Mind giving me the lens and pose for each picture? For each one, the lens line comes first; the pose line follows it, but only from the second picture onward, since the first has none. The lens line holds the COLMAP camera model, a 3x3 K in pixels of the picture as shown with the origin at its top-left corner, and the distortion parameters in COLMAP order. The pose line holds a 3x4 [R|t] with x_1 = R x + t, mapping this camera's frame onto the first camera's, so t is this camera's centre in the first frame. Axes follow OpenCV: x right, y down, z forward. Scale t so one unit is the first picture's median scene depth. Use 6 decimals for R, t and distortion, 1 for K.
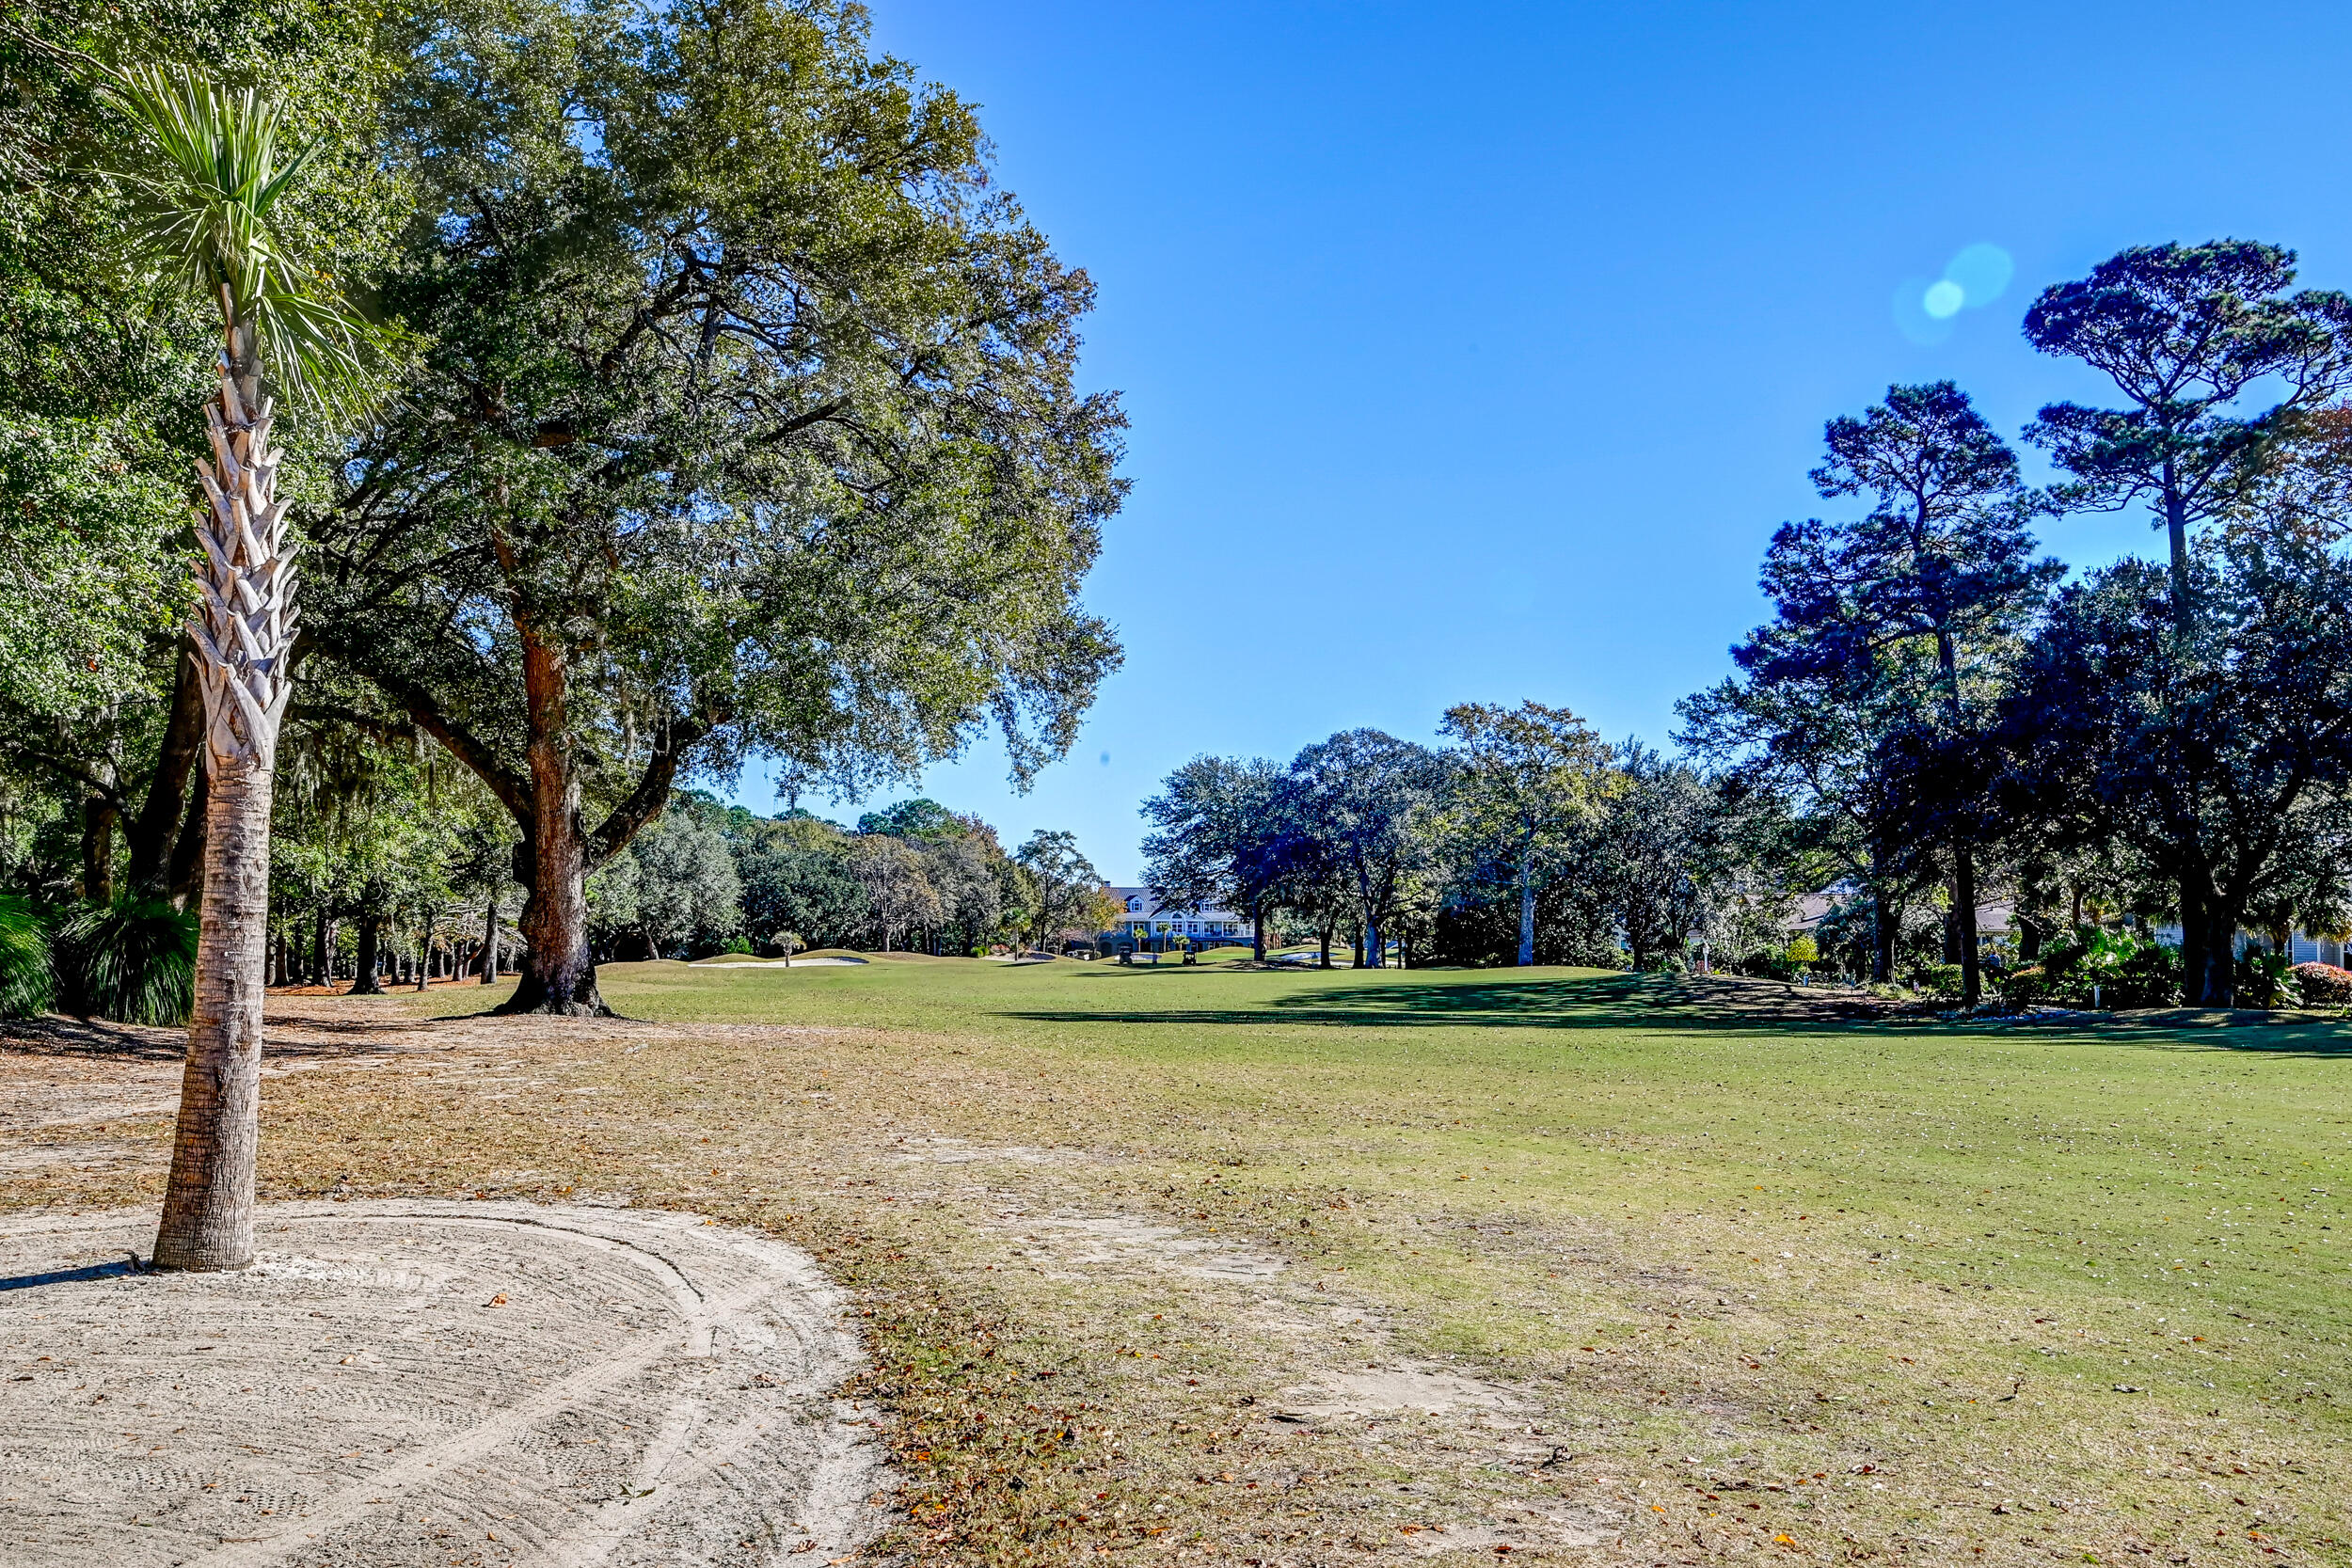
lens RADIAL K [[2074.4, 0, 1179.6], [0, 2074.4, 885.9], [0, 0, 1]] dist [0.190201, 0.003436]
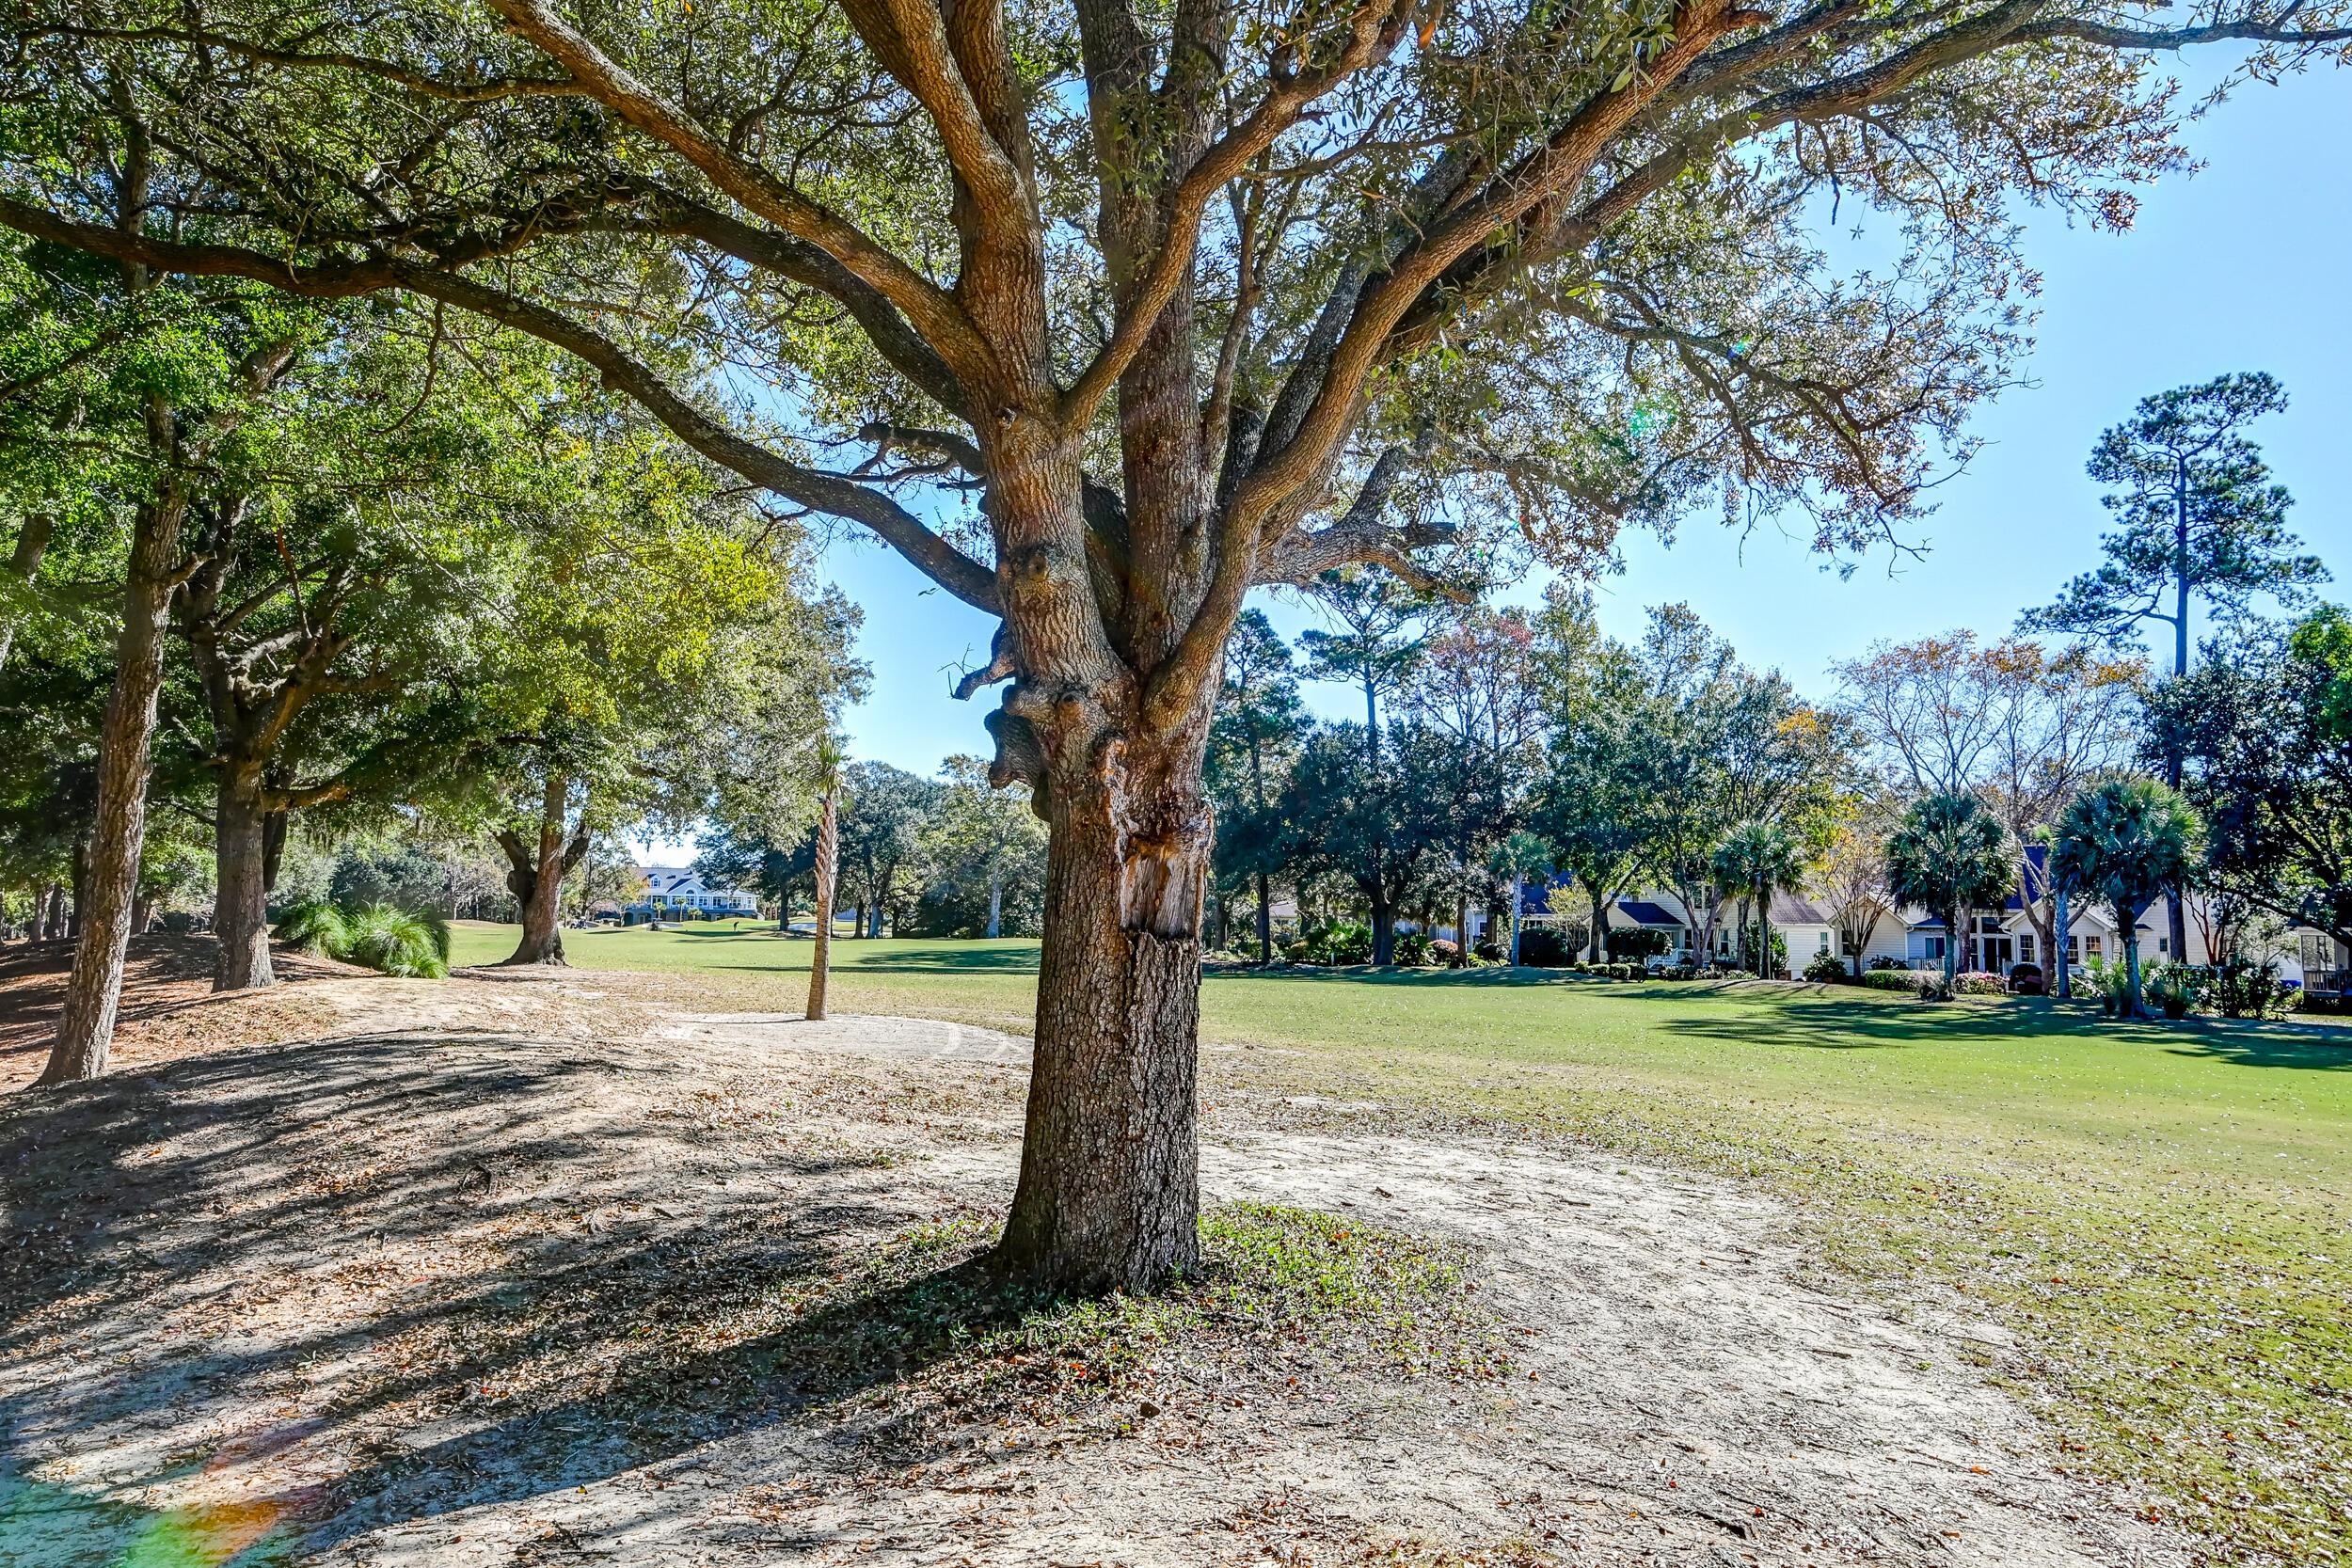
lens RADIAL K [[1602.6, 0, 1180.5], [0, 1602.6, 802.9], [0, 0, 1]] dist [0.058695, 0.004434]
pose [[0.957243, 0.035689, 0.287075, -0.057365], [-0.023106, 0.998623, -0.047103, -0.009047], [-0.288360, 0.038456, 0.956749, -0.181161]]
